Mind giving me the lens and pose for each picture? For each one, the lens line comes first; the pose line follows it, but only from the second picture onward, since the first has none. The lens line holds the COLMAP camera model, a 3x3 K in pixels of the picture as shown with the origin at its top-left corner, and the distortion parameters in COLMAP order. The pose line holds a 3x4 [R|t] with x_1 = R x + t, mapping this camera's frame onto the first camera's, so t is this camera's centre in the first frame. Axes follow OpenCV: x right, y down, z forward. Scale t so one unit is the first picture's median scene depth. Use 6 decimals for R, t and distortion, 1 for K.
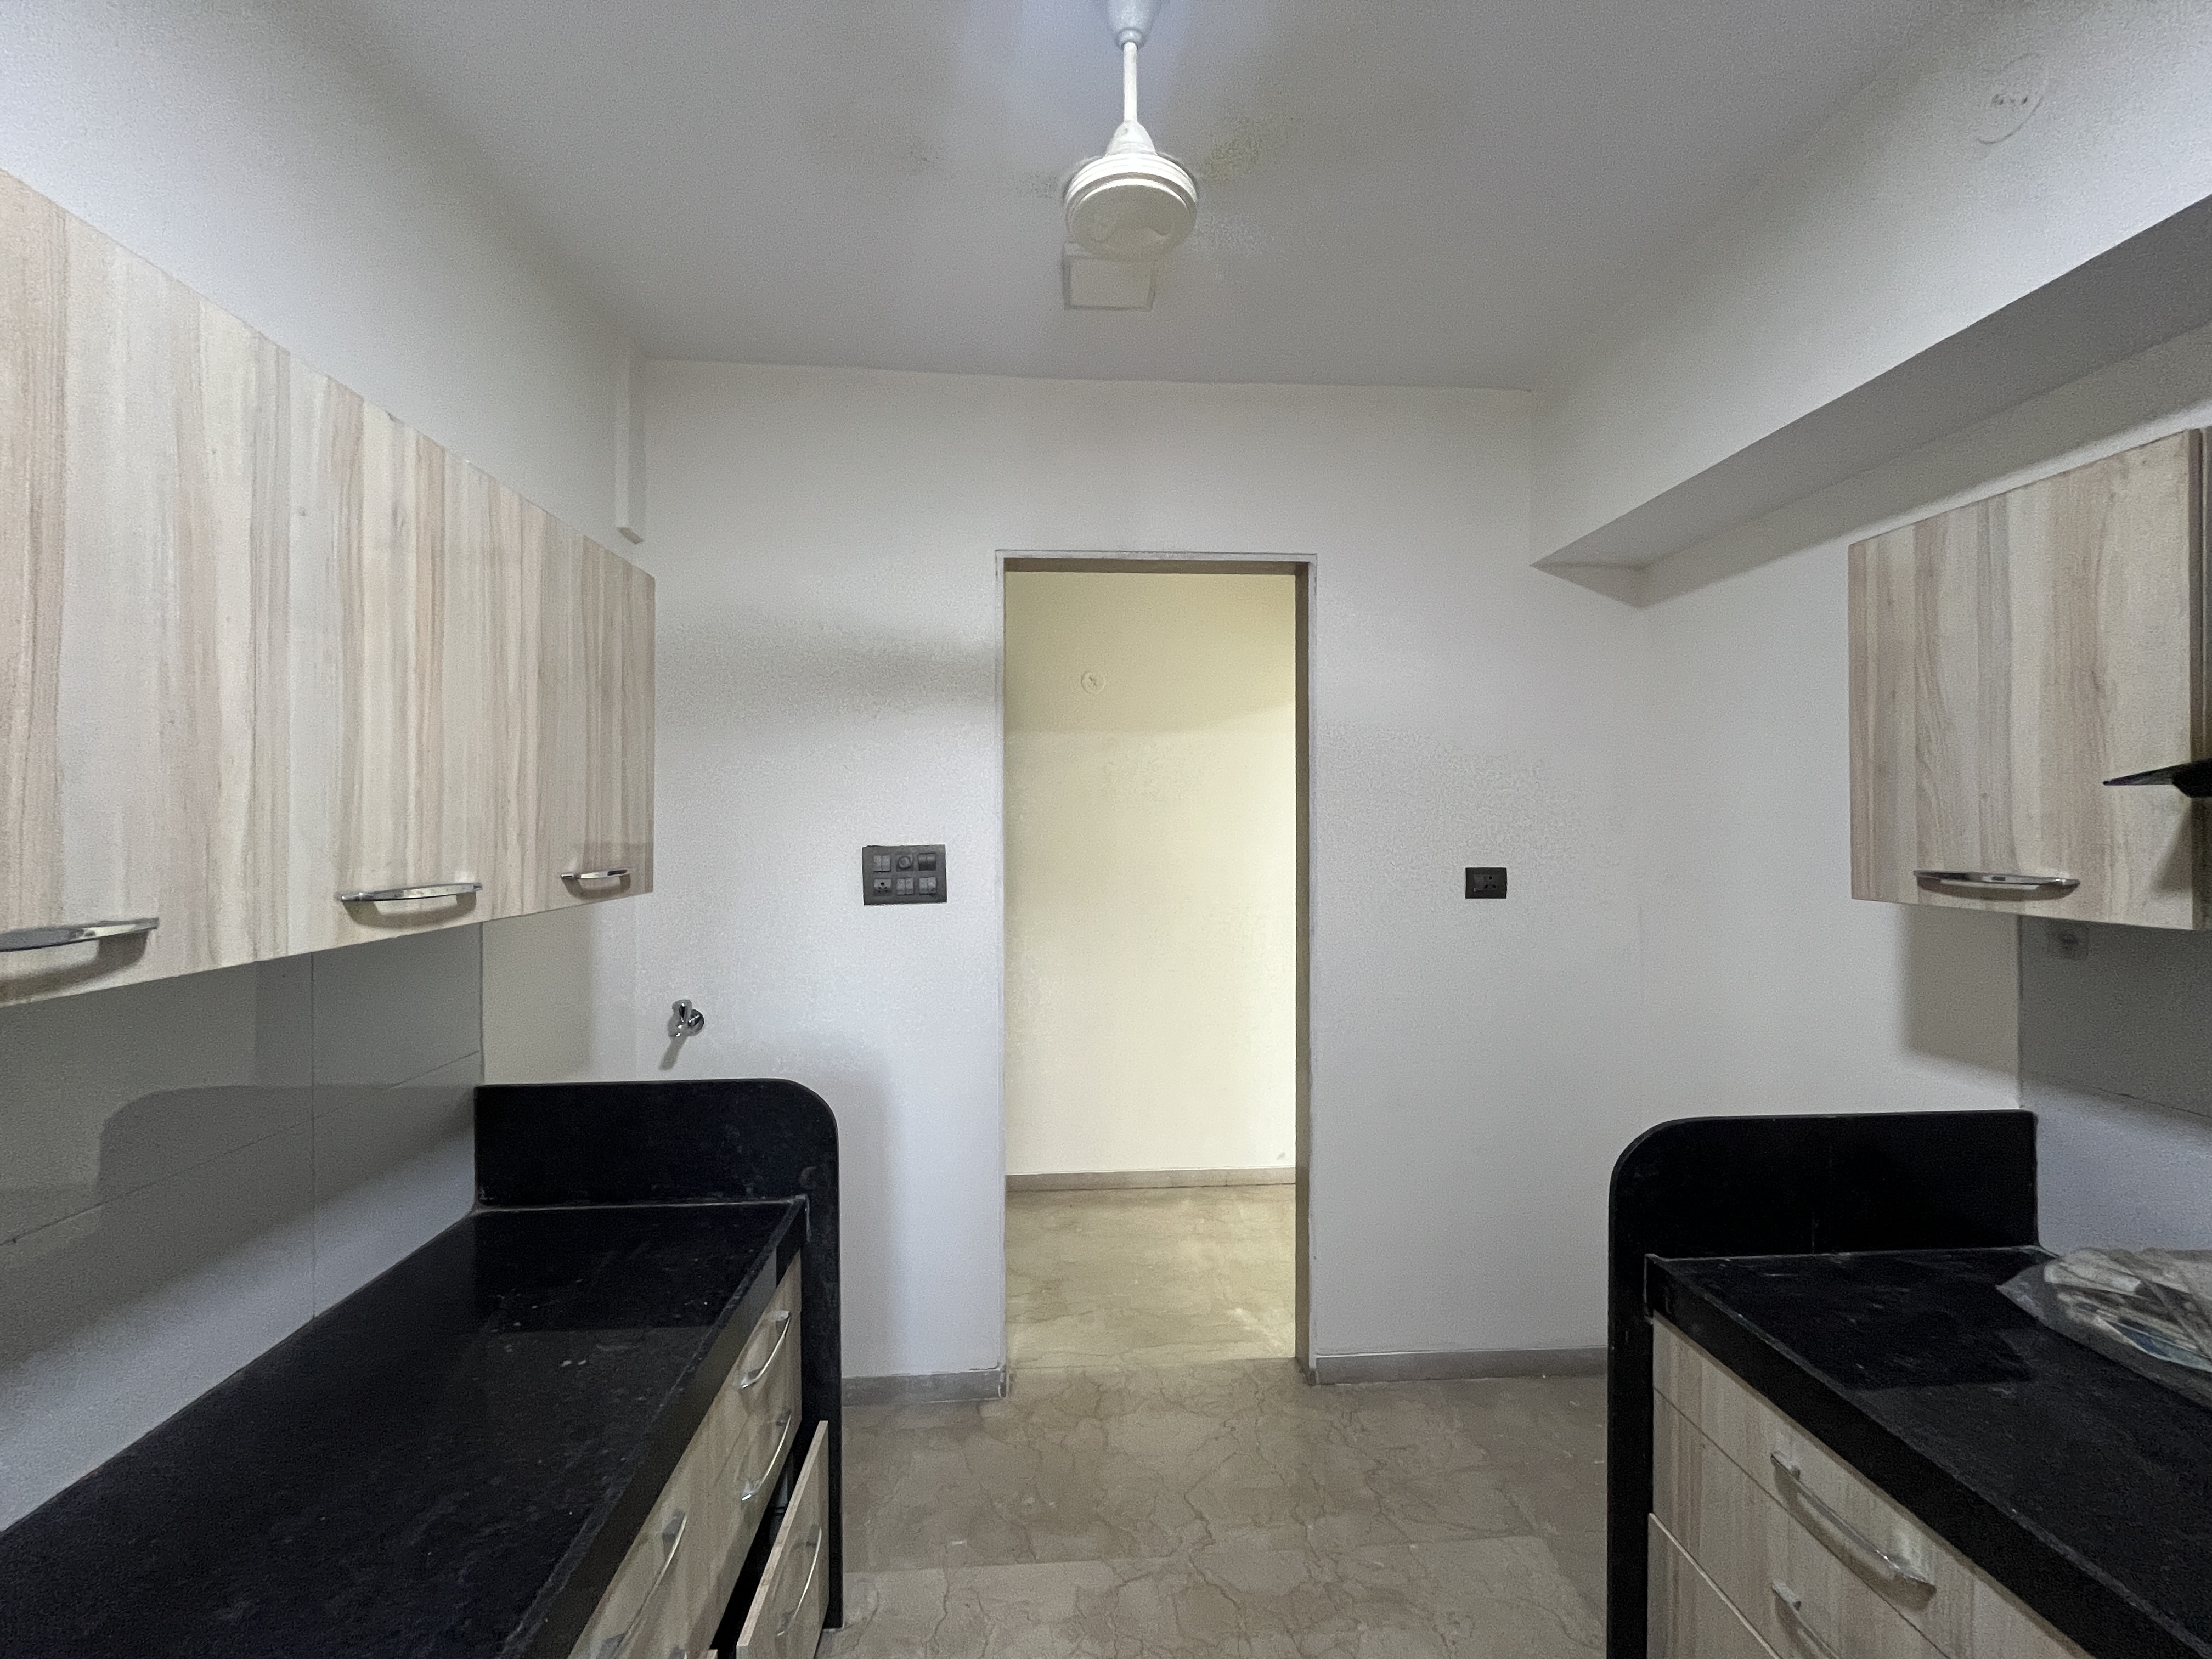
lens RADIAL K [[873.3, 0, 1103.4], [0, 873.3, 822.1], [0, 0, 1]] dist [0.001392, 0.000346]
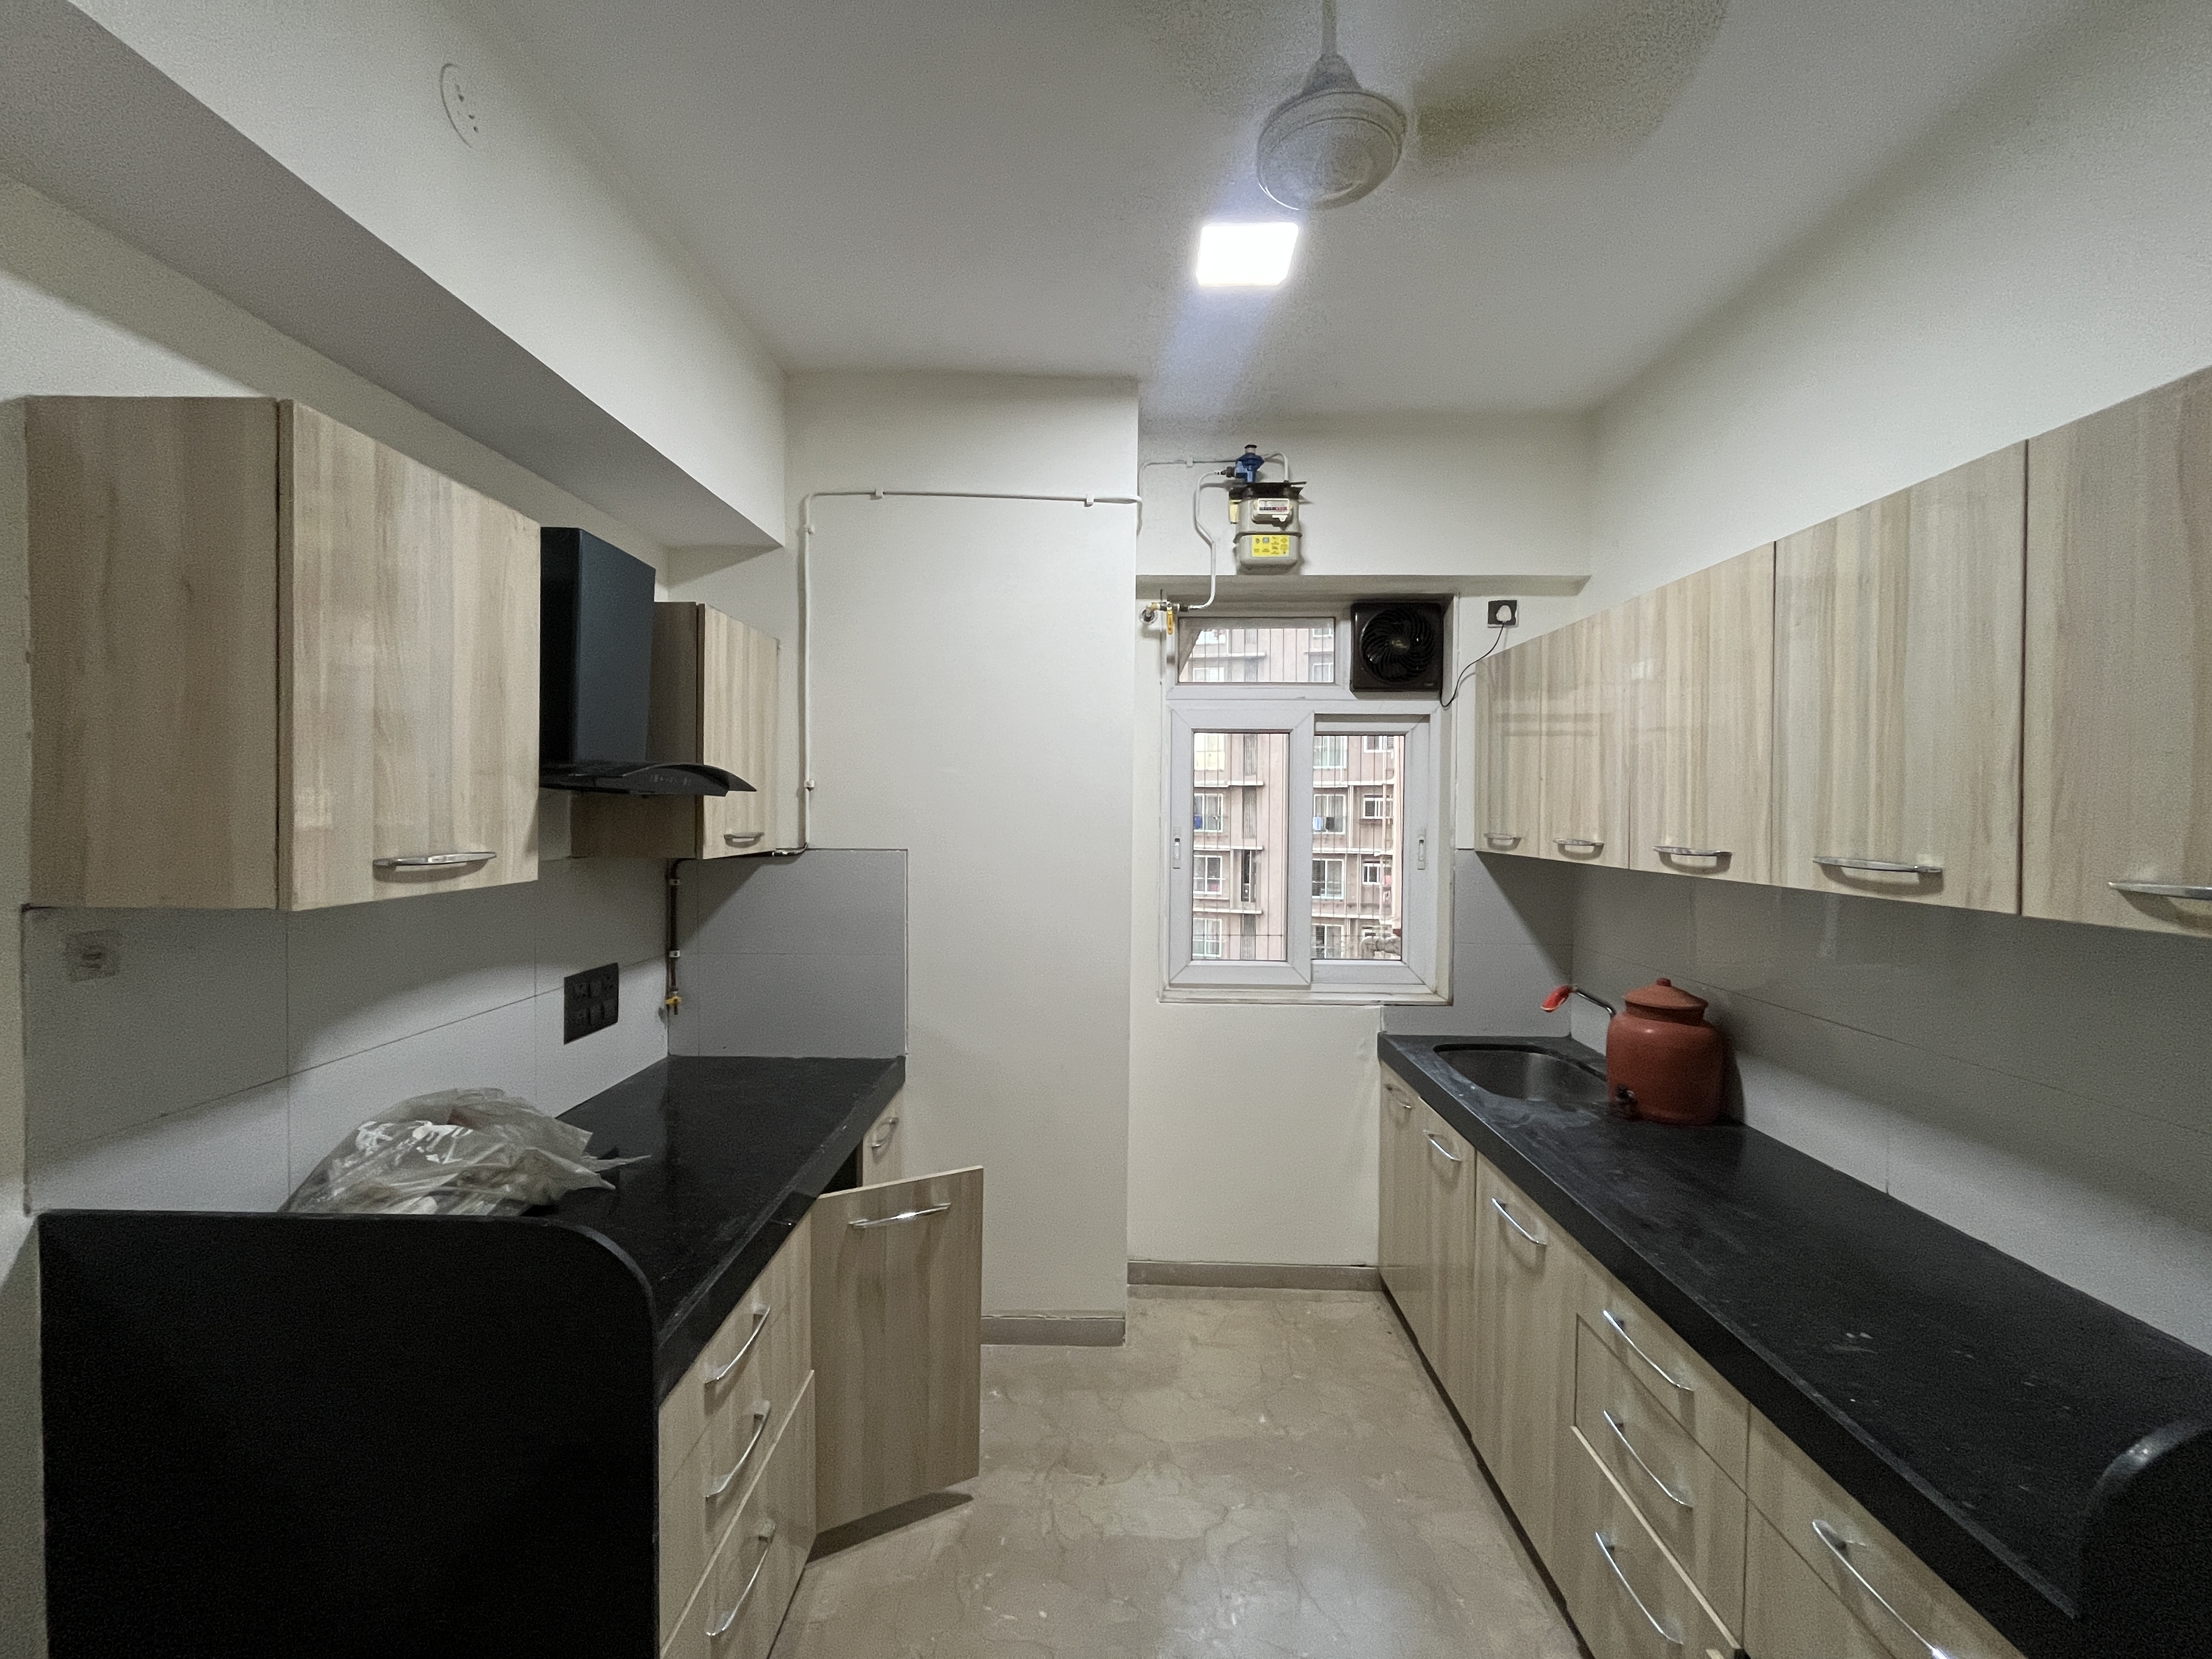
lens RADIAL K [[873.3, 0, 1108.1], [0, 873.3, 819.0], [0, 0, 1]] dist [0.001392, 0.000346]
pose [[-0.997436, -0.005976, 0.071321, 0.227157], [-0.005104, 0.999910, 0.012393, 0.003309], [-0.071389, 0.011997, -0.997376, 2.299471]]
